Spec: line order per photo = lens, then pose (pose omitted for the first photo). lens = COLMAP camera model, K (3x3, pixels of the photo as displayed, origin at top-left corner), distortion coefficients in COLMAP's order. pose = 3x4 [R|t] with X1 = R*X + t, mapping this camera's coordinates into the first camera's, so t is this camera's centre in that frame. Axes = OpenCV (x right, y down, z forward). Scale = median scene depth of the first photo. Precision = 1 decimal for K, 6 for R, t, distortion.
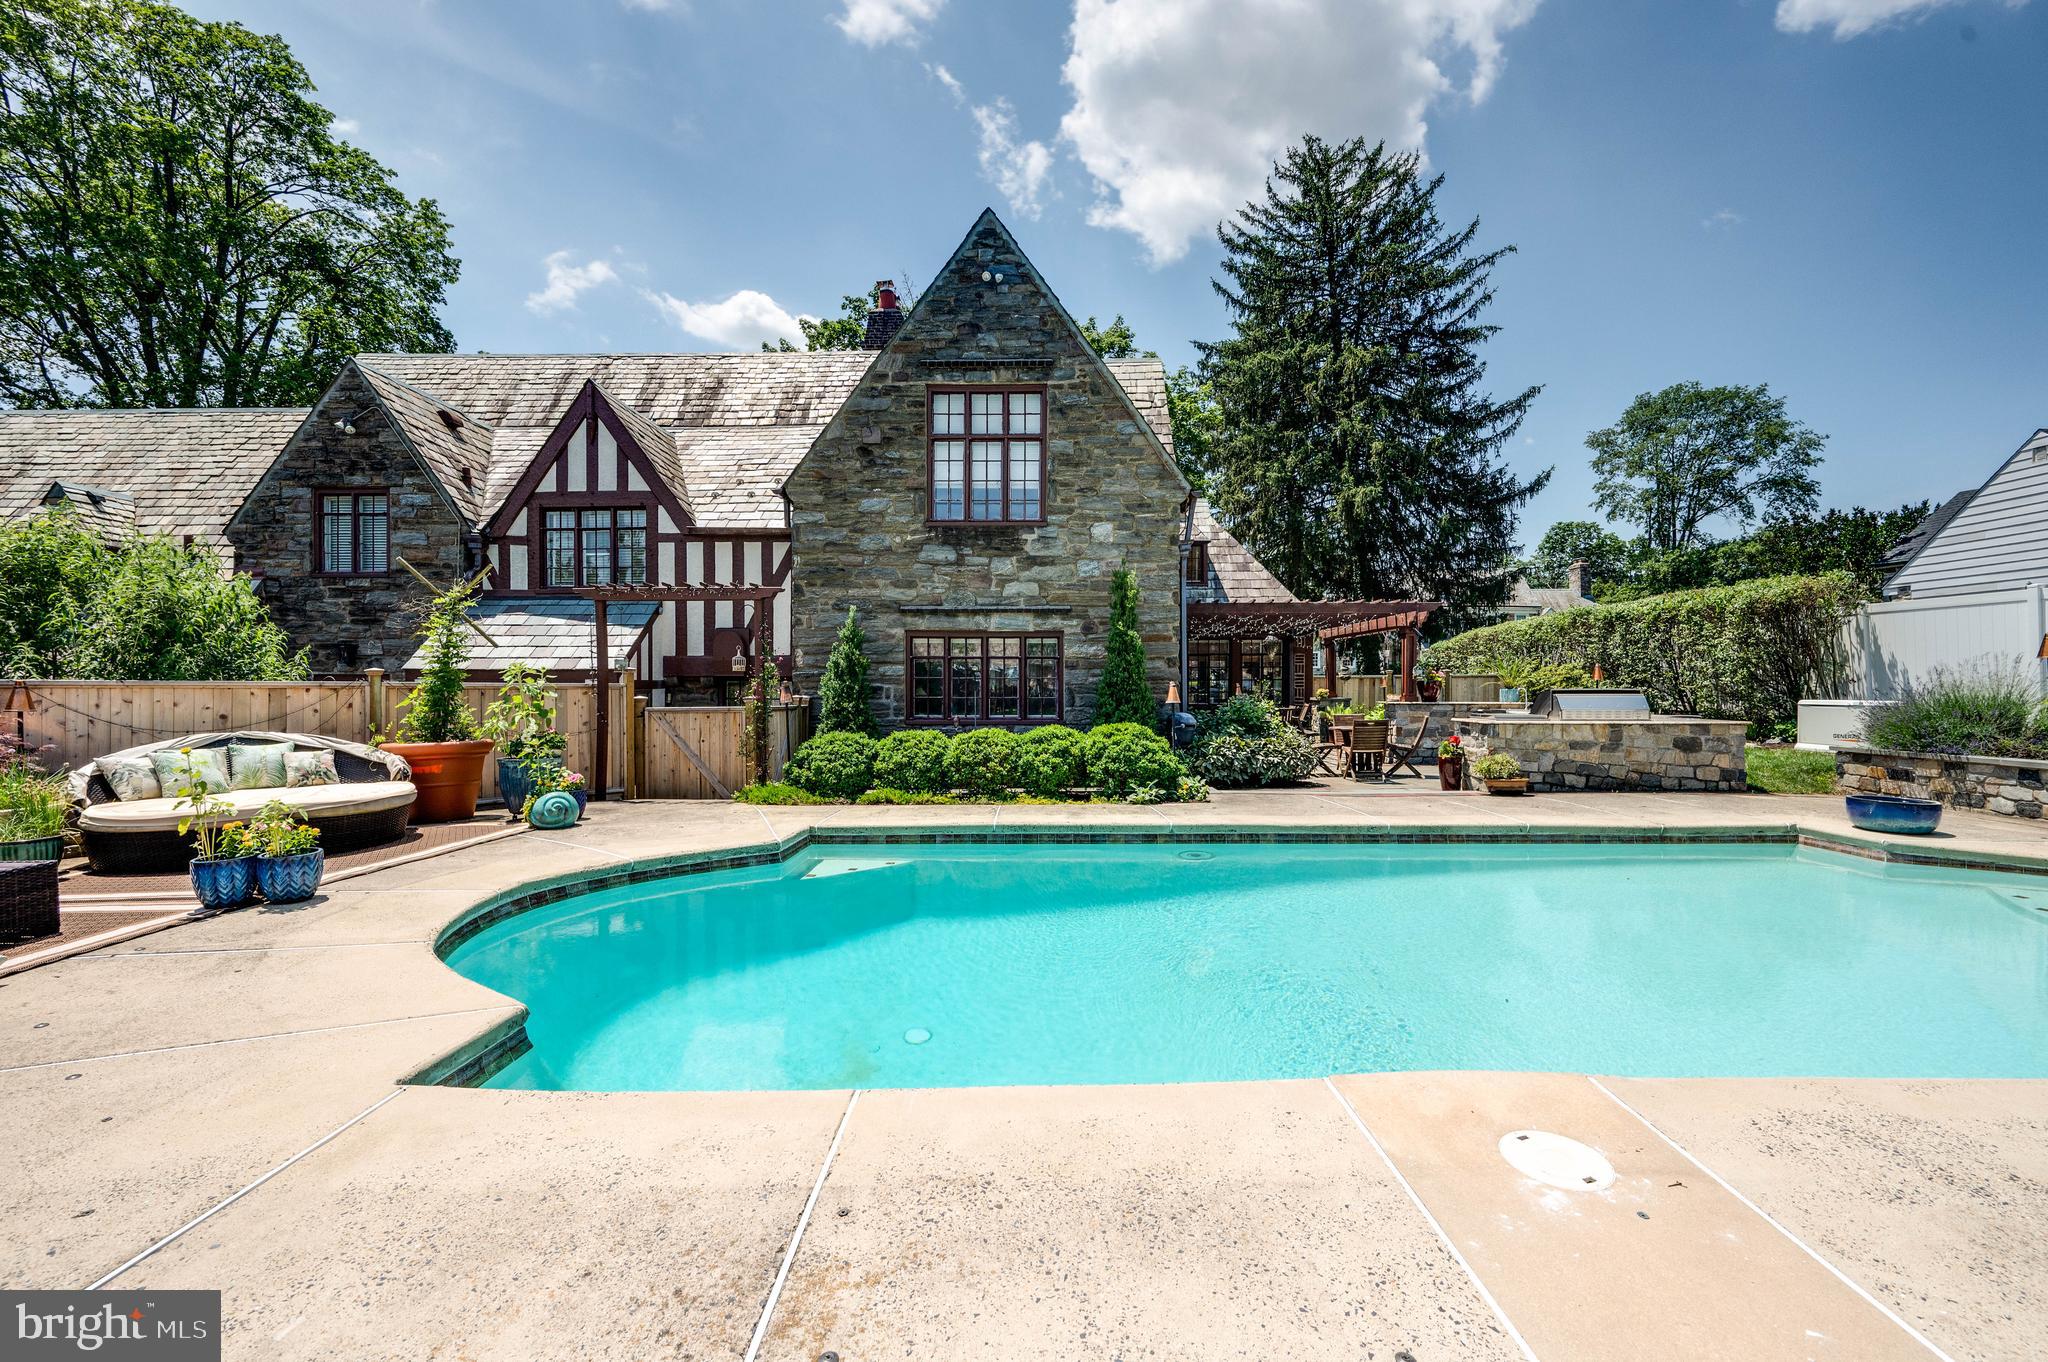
lens RADIAL K [[882.0, 0, 1026.3], [0, 882.0, 685.7], [0, 0, 1]] dist [-0.001432, -0.000104]
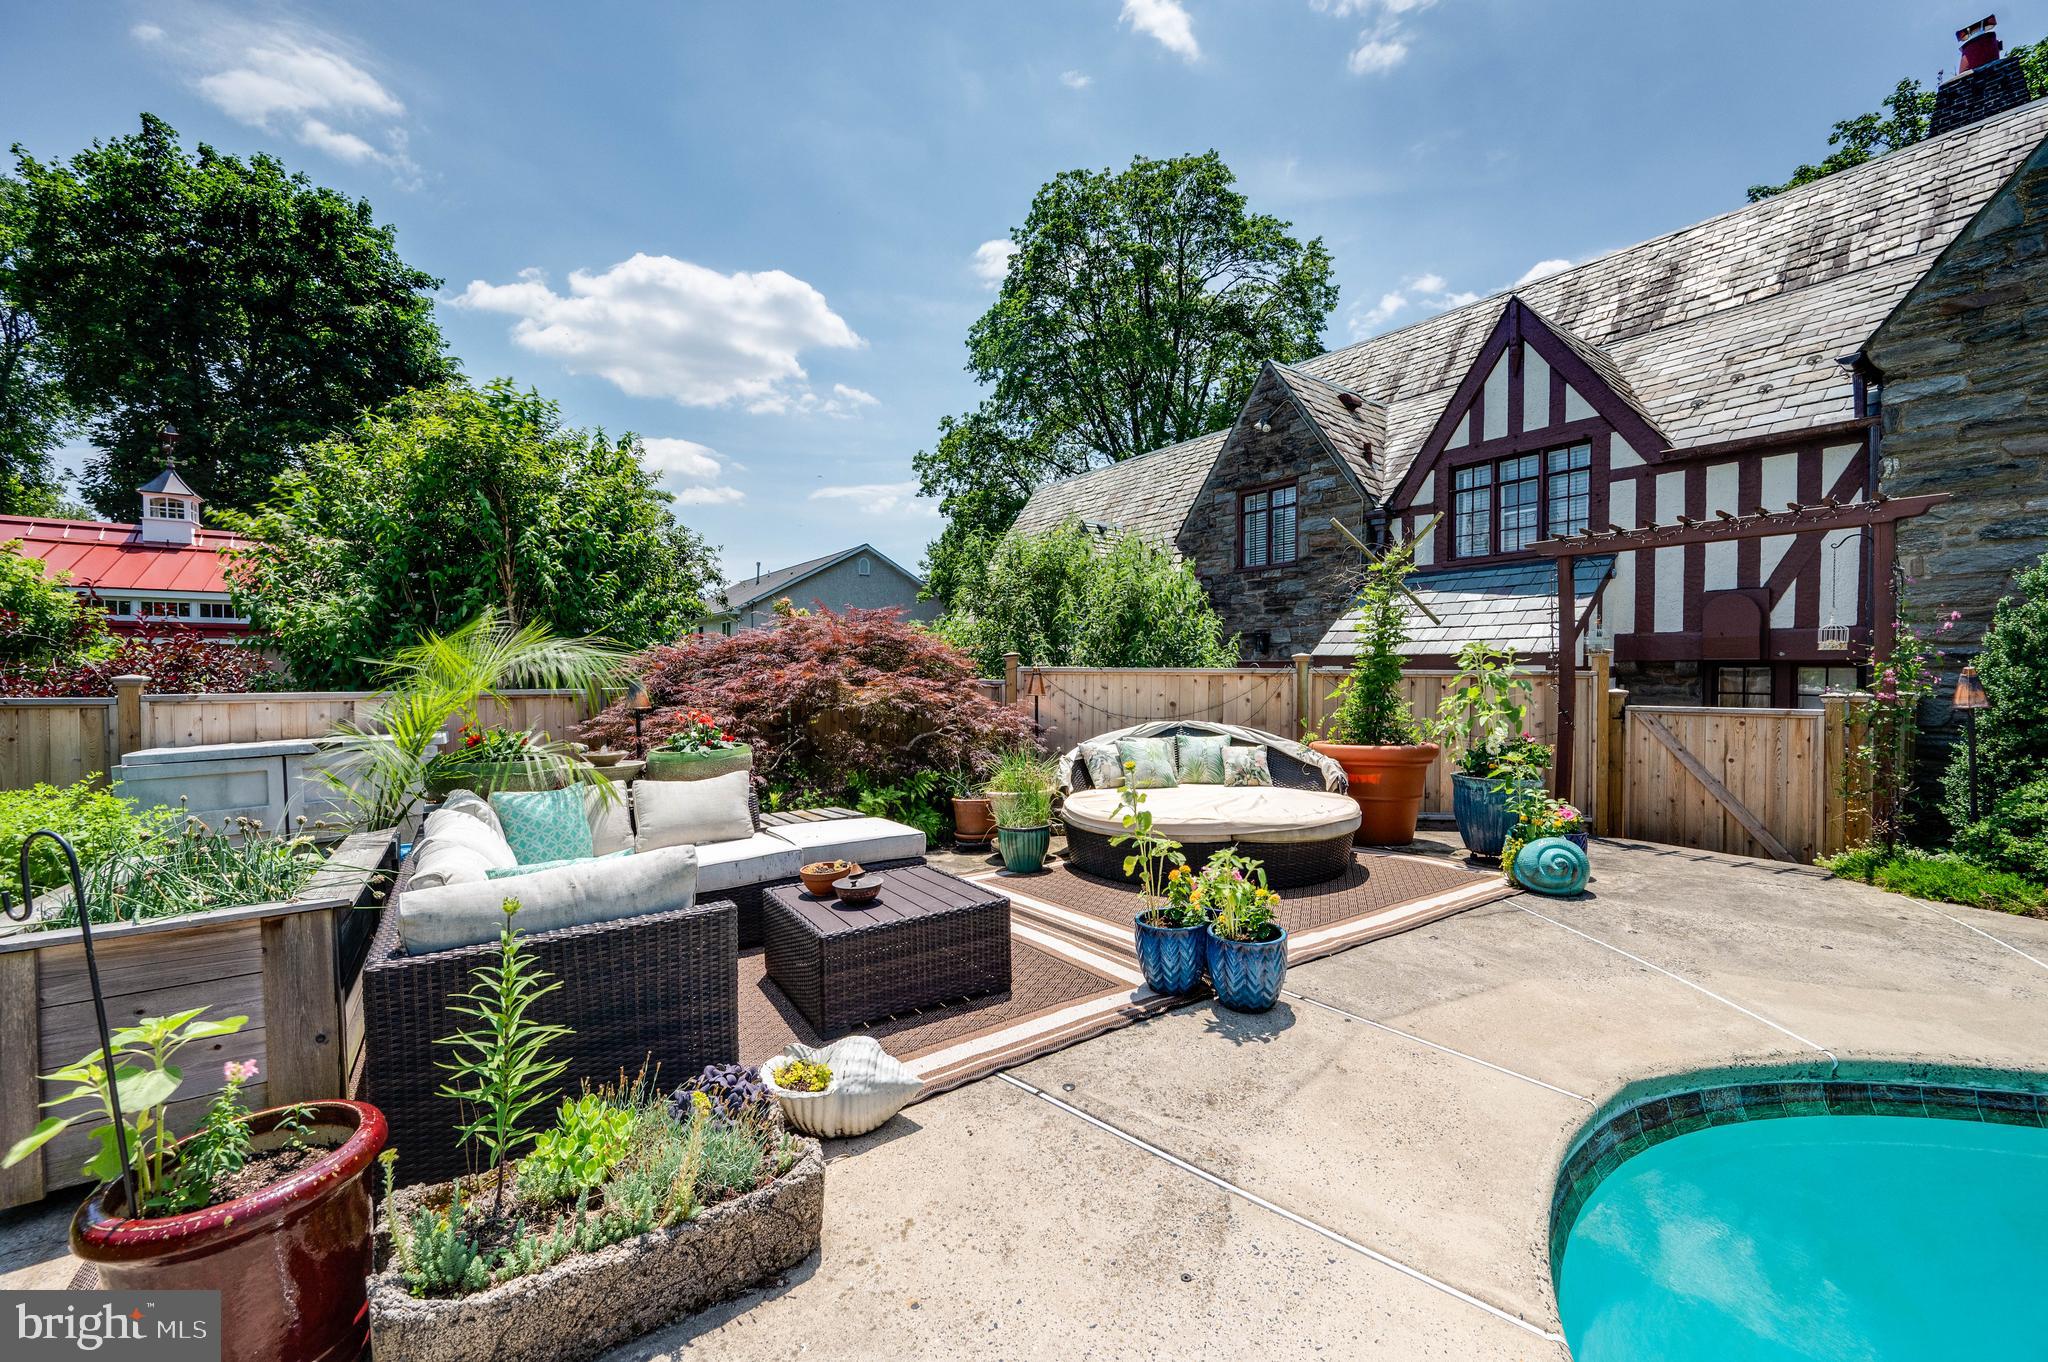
lens RADIAL K [[800.3, 0, 1028.1], [0, 800.3, 688.0], [0, 0, 1]] dist [-0.004807, 0.000510]
pose [[0.604558, 0.018408, -0.796348, -0.181721], [-0.001649, 0.999760, 0.021859, -0.001622], [0.796559, -0.011902, 0.604443, 0.201893]]
